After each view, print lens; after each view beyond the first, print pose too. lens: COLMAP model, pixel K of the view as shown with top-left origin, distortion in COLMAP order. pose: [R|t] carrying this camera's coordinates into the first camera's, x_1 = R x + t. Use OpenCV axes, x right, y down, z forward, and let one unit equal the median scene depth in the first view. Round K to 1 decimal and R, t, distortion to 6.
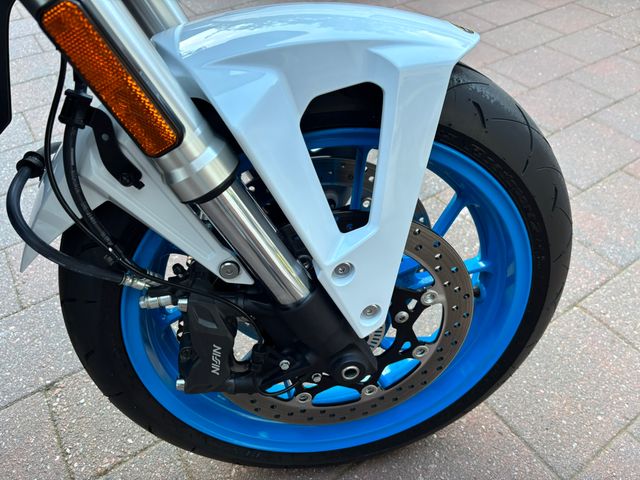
lens RADIAL K [[483.3, 0, 321.3], [0, 483.3, 235.8], [0, 0, 1]] dist [0.049082, -0.057137]
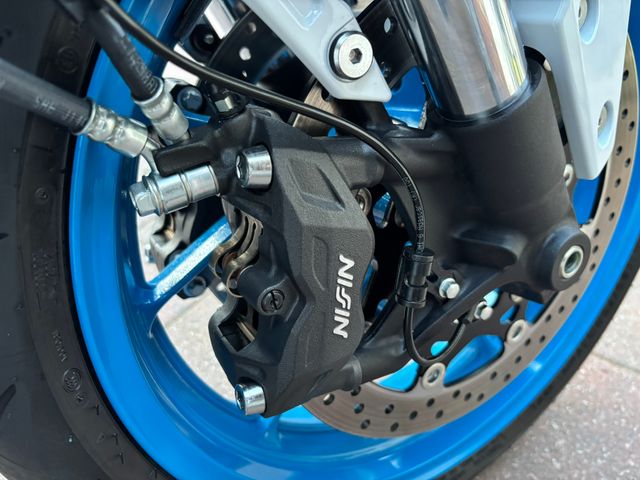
lens RADIAL K [[483.3, 0, 321.3], [0, 483.3, 235.8], [0, 0, 1]] dist [0.049082, -0.057137]
pose [[0.916228, -0.220003, 0.334852, -0.363106], [0.262439, 0.961049, -0.086667, 0.231295], [-0.302742, 0.167285, 0.938277, 0.580466]]
